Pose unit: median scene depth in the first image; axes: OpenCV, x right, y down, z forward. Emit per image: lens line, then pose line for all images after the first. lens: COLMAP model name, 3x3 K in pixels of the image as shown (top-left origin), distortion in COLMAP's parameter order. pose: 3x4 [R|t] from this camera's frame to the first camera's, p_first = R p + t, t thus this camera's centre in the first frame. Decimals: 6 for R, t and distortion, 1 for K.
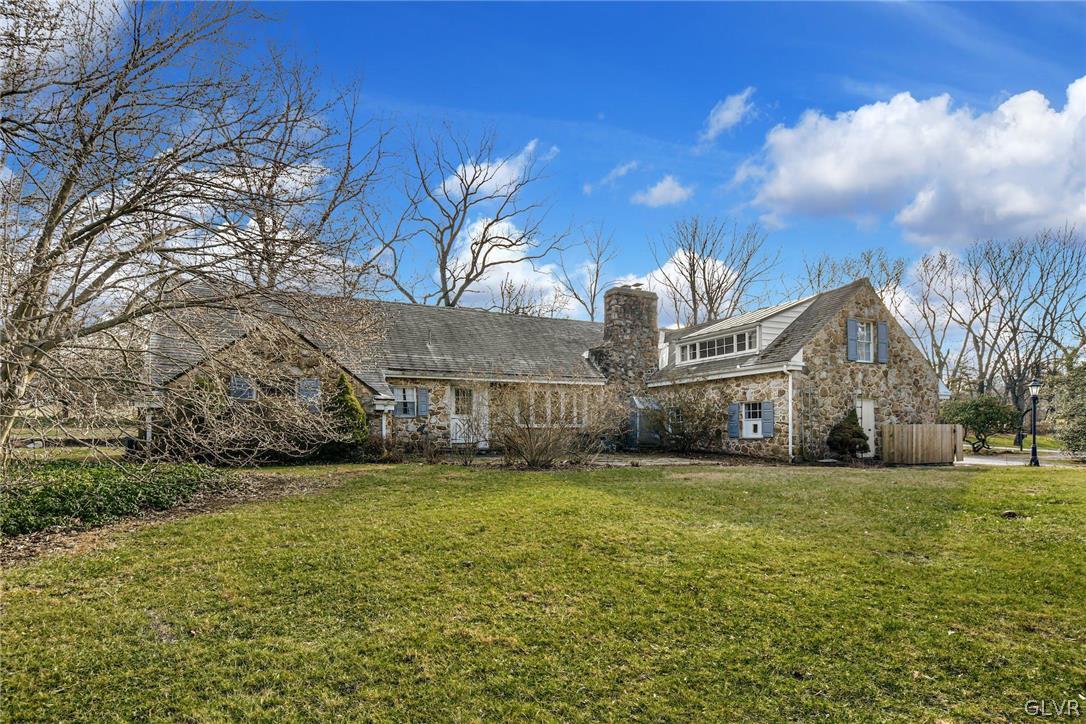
lens RADIAL K [[521.0, 0, 542.7], [0, 521.0, 413.3], [0, 0, 1]] dist [0.001063, -0.000230]
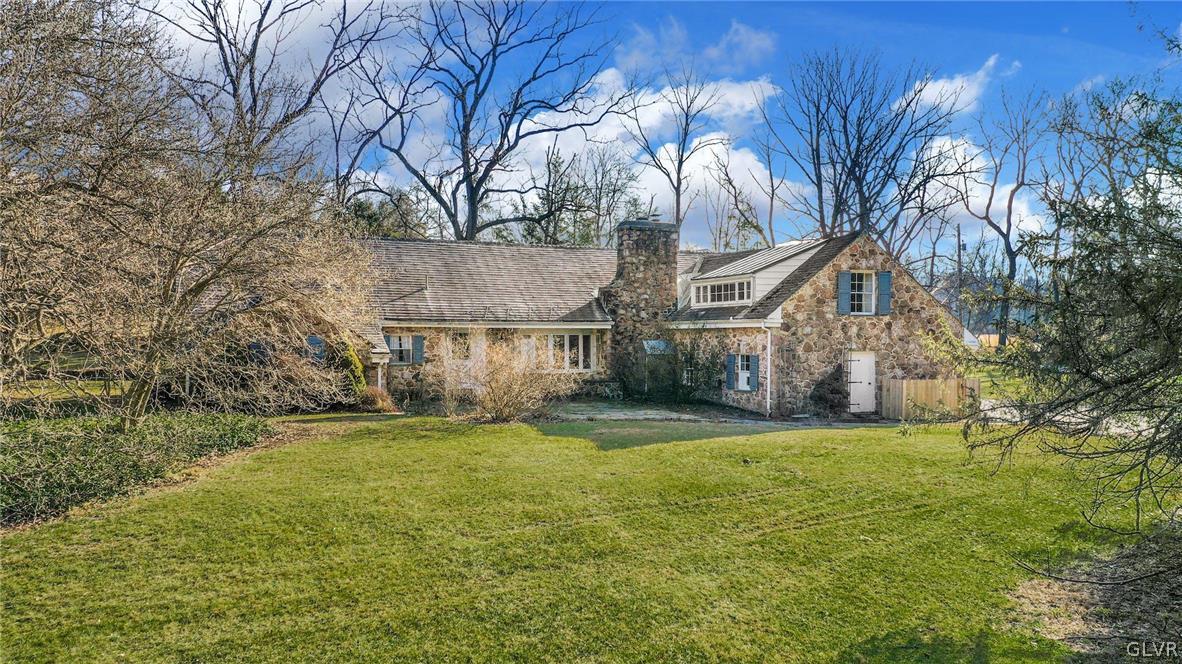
lens RADIAL K [[869.7, 0, 585.2], [0, 869.7, 303.6], [0, 0, 1]] dist [0.002849, 0.002060]
pose [[0.997152, 0.007639, -0.075034, 0.215511], [-0.008000, 0.999958, -0.004509, -0.104278], [0.074996, 0.005096, 0.997171, -0.648006]]
